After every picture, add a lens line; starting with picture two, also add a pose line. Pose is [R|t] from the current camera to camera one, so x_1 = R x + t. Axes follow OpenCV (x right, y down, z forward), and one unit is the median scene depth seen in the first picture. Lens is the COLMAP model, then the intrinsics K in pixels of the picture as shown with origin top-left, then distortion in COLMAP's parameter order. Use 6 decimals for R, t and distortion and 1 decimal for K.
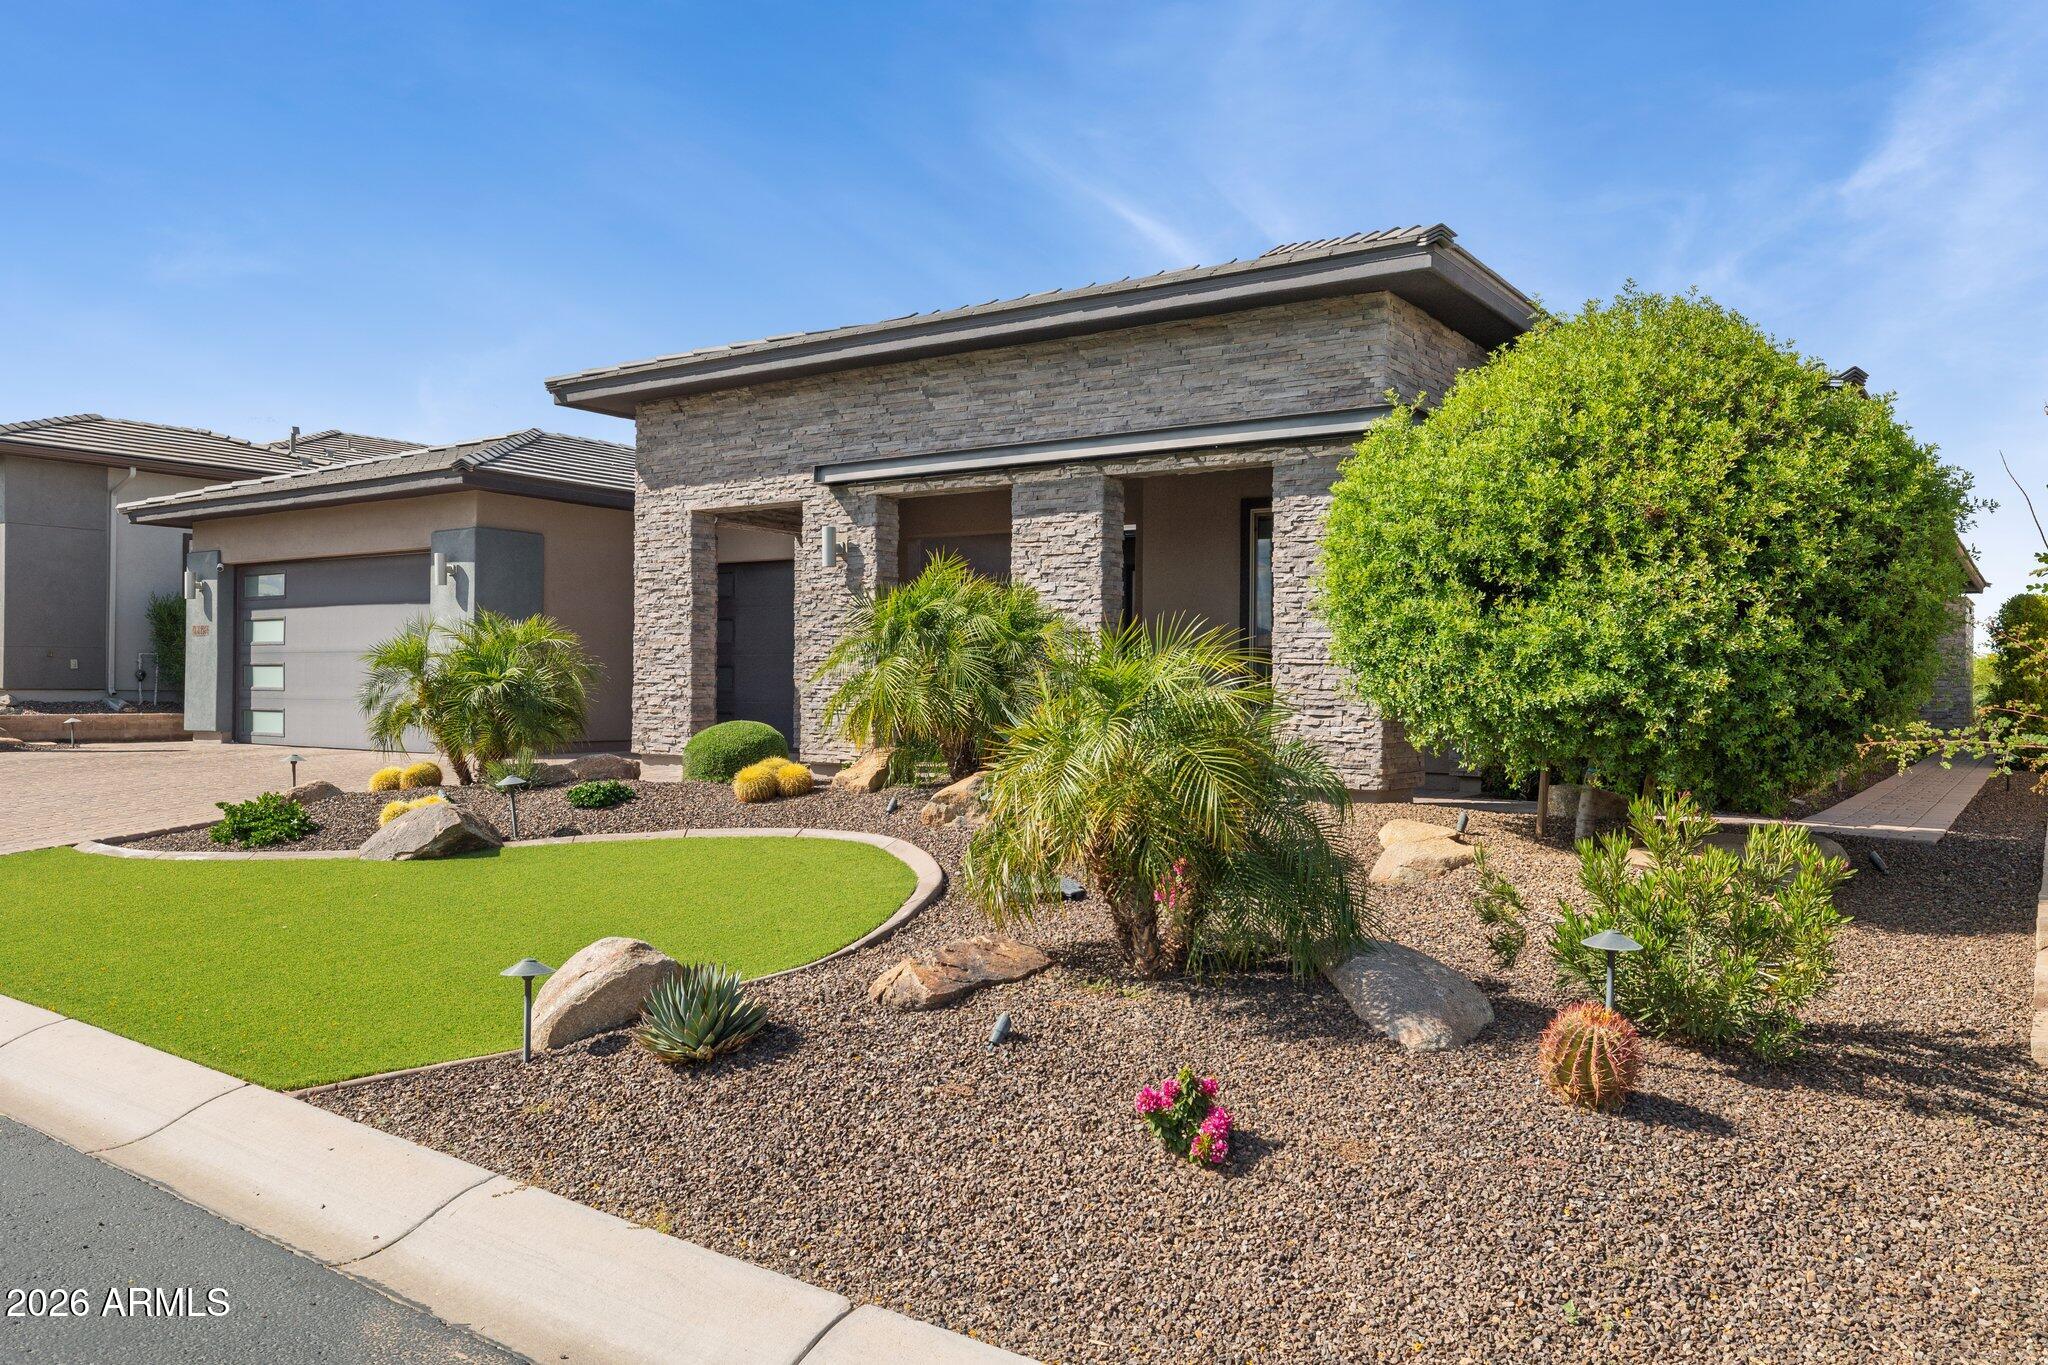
lens RADIAL K [[1529.9, 0, 1024.1], [0, 1529.9, 679.7], [0, 0, 1]] dist [-0.002088, 0.001503]
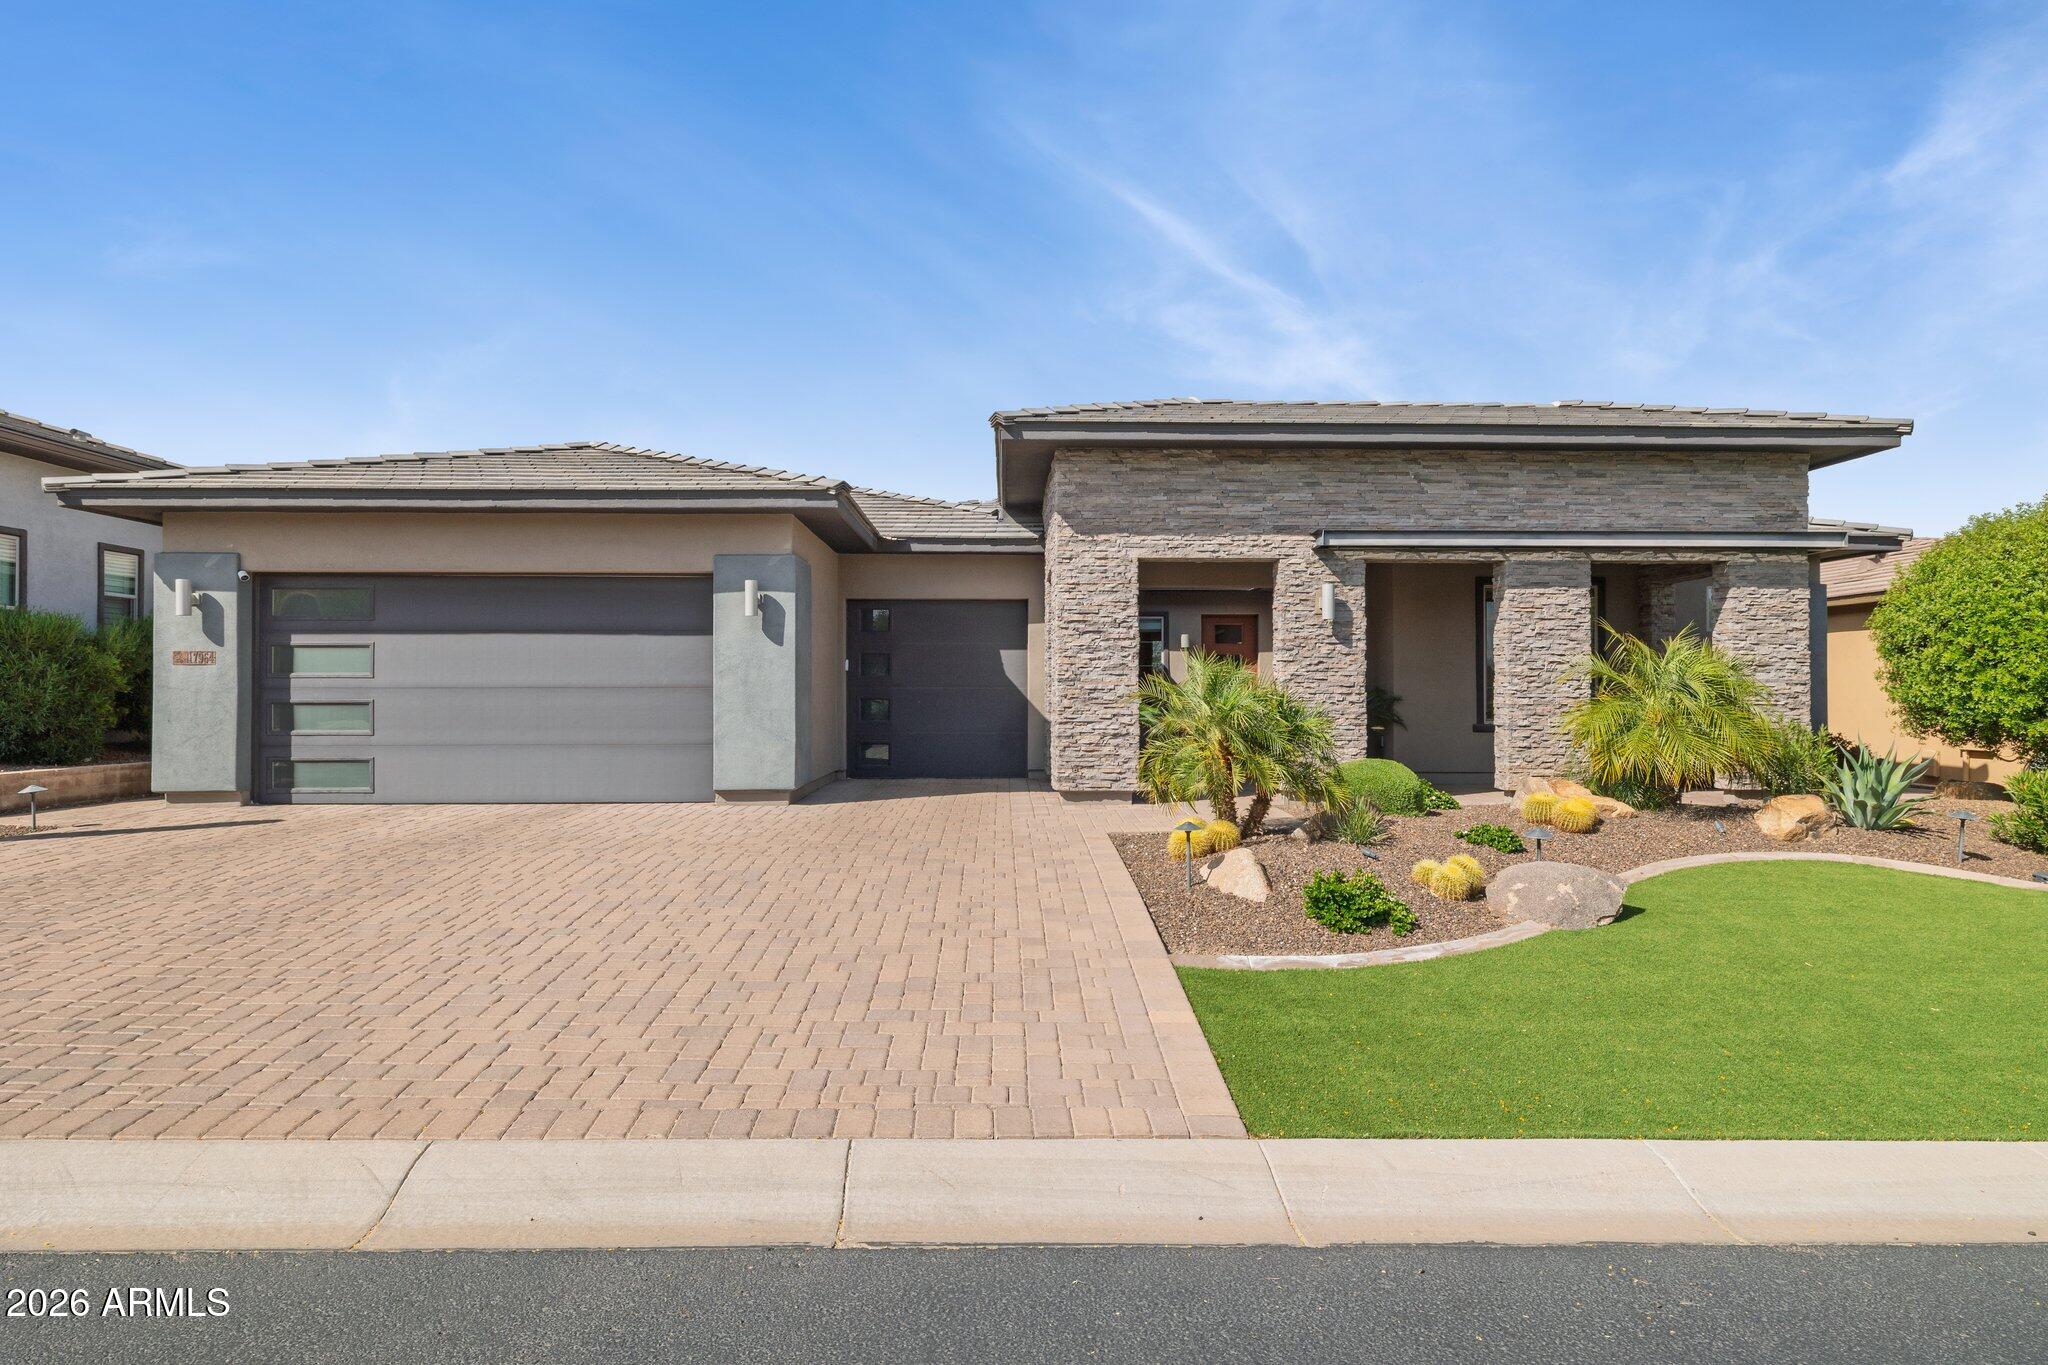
lens RADIAL K [[1115.1, 0, 1022.6], [0, 1115.1, 687.9], [0, 0, 1]] dist [-0.002019, 0.000409]
pose [[0.796184, -0.005530, 0.605030, -0.839695], [0.004239, 0.999985, 0.003563, -0.027223], [-0.605040, -0.000272, 0.796195, 0.489496]]
